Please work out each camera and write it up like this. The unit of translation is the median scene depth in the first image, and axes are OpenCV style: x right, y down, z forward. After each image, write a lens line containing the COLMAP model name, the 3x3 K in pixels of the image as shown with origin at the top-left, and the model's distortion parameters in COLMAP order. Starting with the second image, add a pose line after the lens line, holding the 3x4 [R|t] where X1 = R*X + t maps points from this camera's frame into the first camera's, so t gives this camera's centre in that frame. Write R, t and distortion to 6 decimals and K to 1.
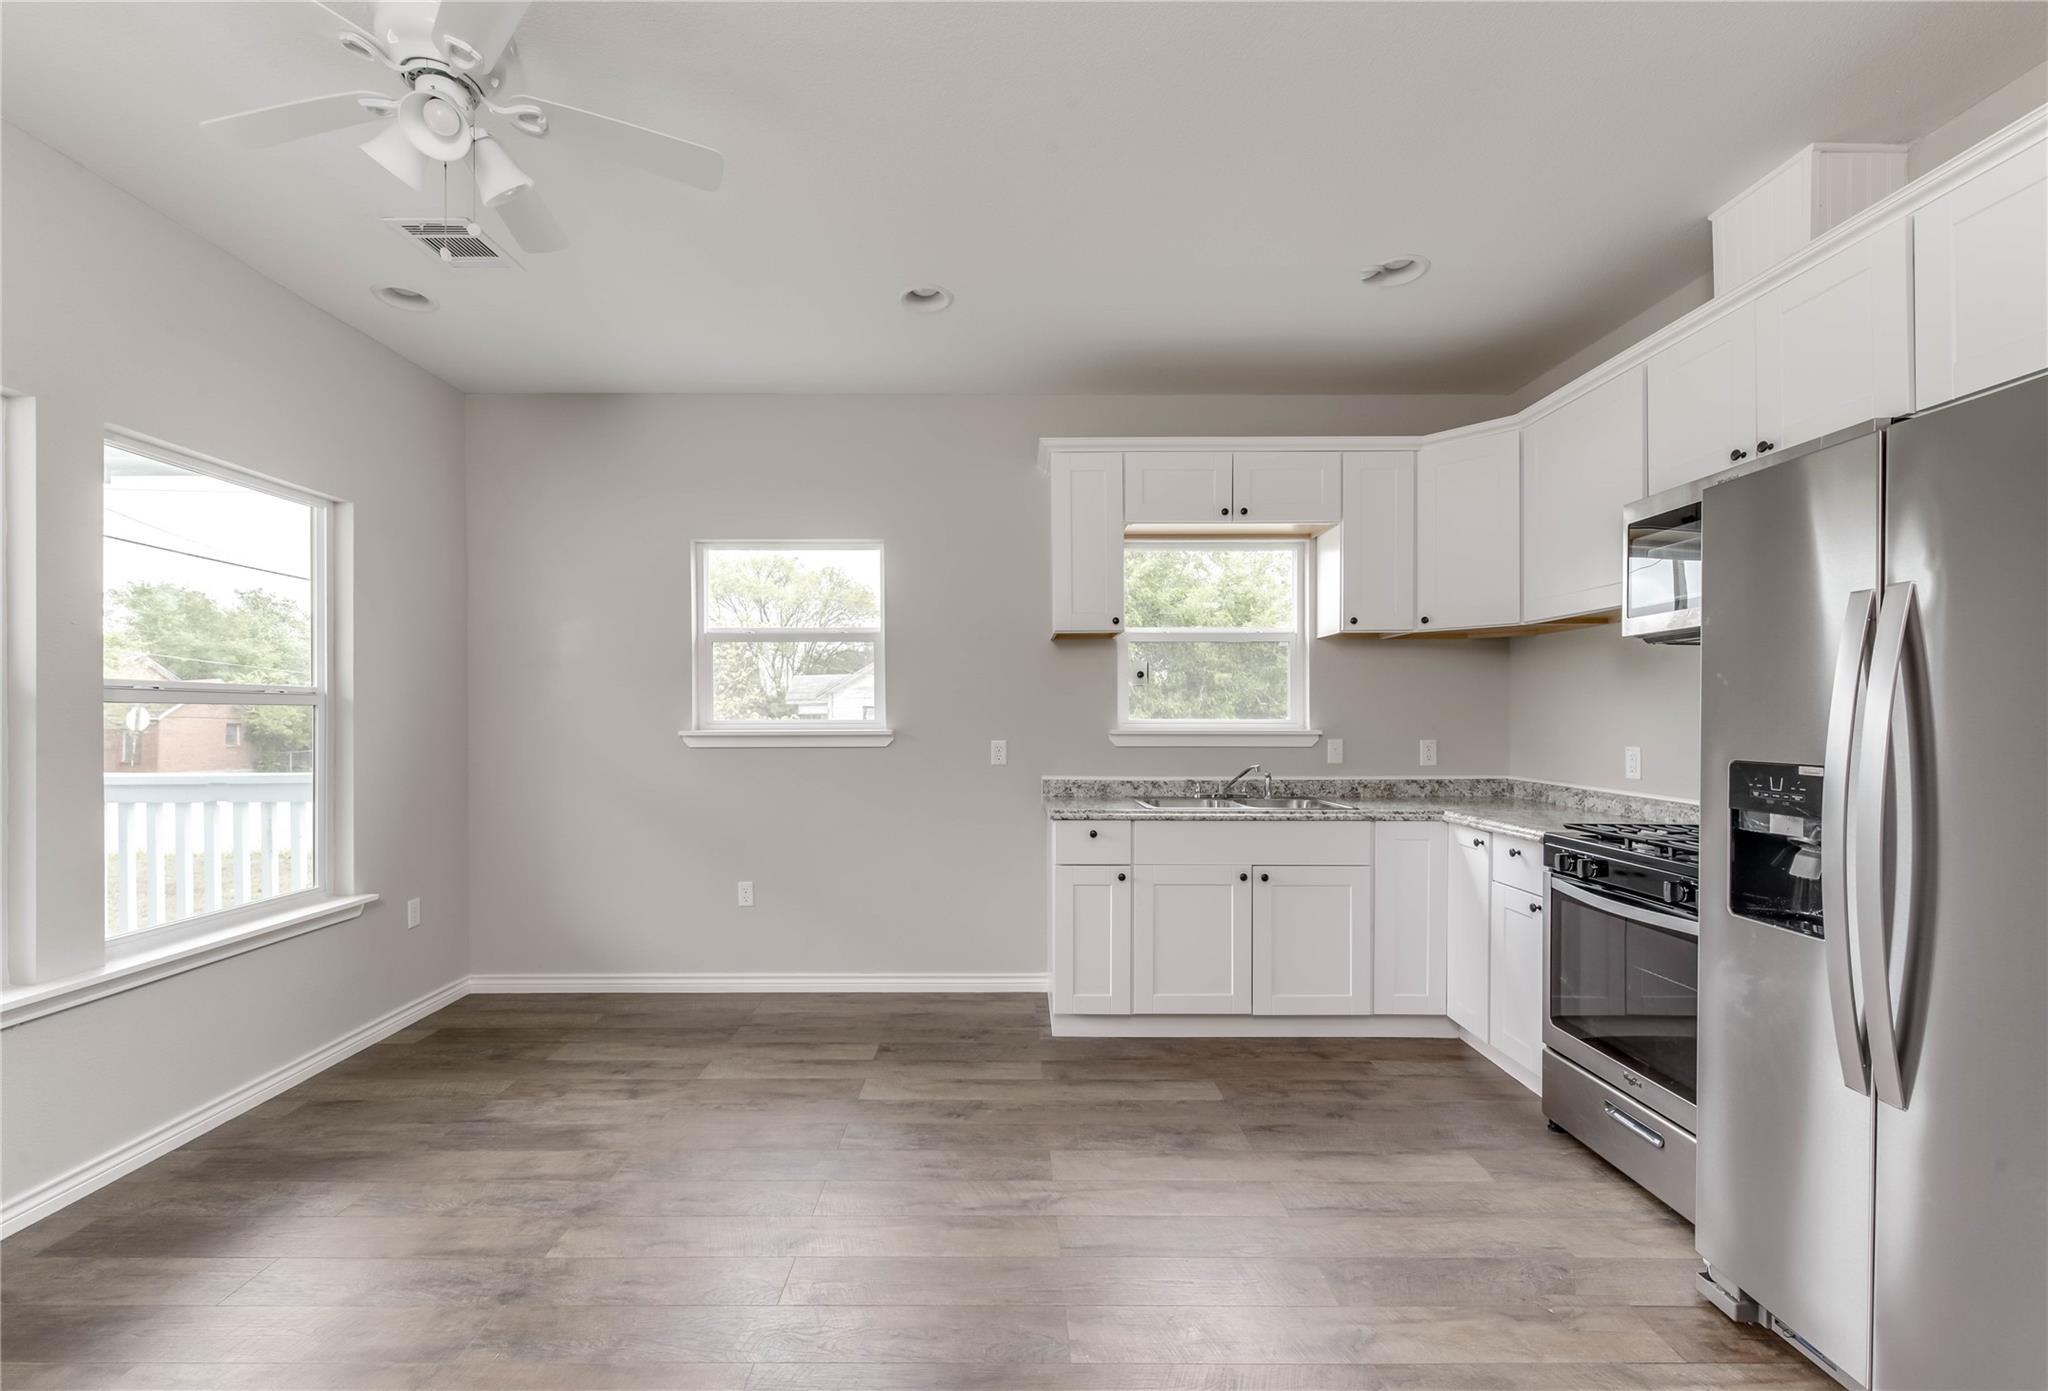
lens RADIAL K [[829.6, 0, 998.2], [0, 829.6, 708.9], [0, 0, 1]] dist [0.004482, -0.003991]
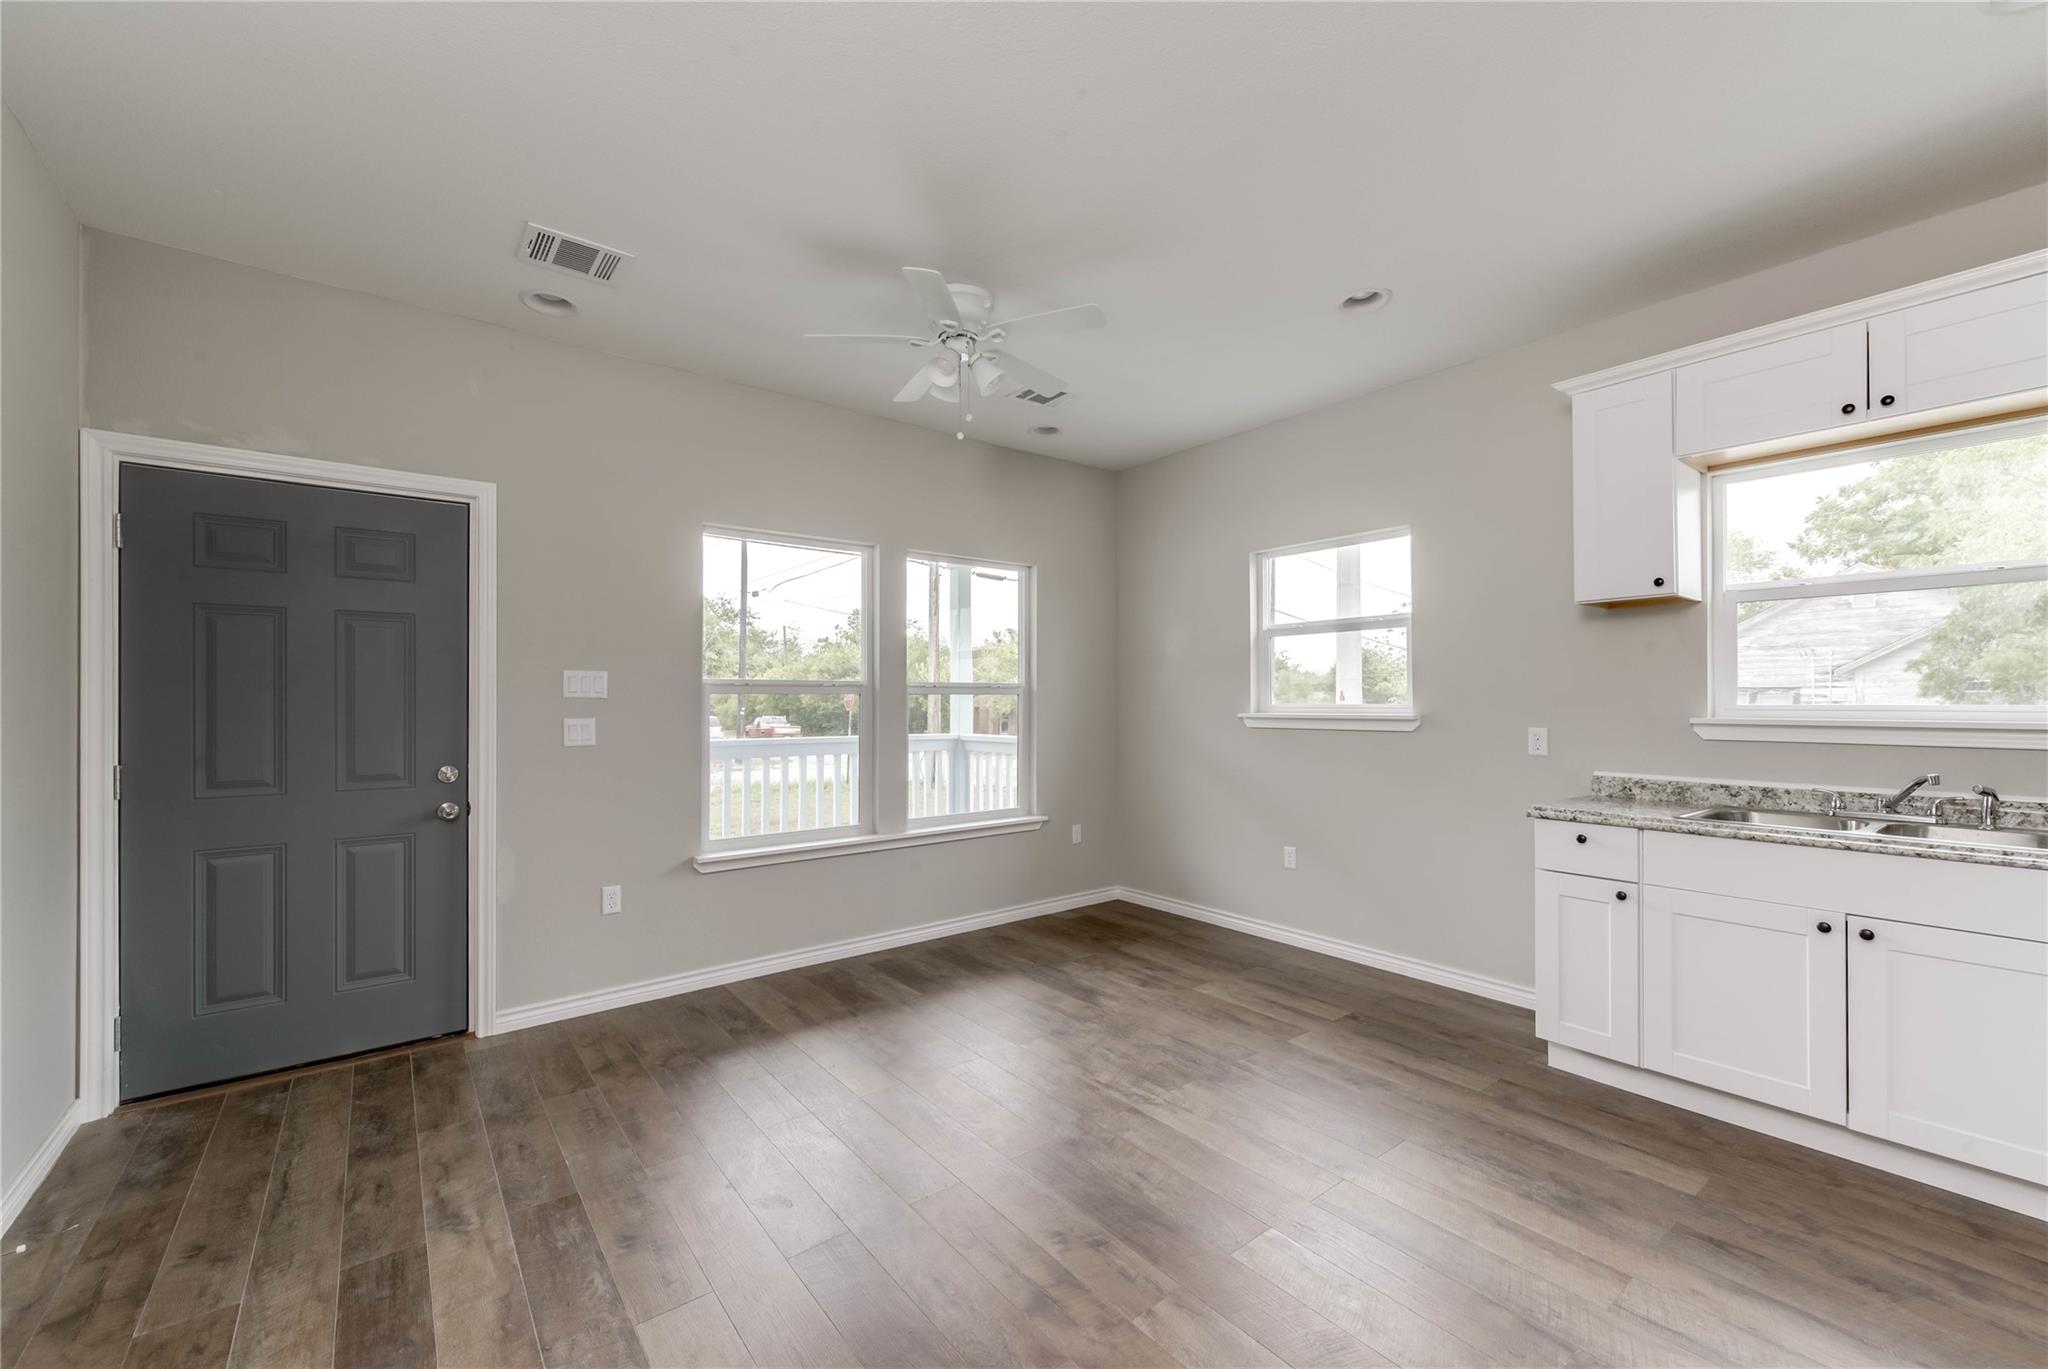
lens RADIAL K [[811.2, 0, 1024.0], [0, 811.2, 684.5], [0, 0, 1]] dist [0.011116, -0.003983]
pose [[0.622572, -0.016648, -0.782385, 0.415909], [0.007549, 0.999855, -0.015269, 0.000700], [0.782526, 0.003600, 0.622608, 0.028945]]
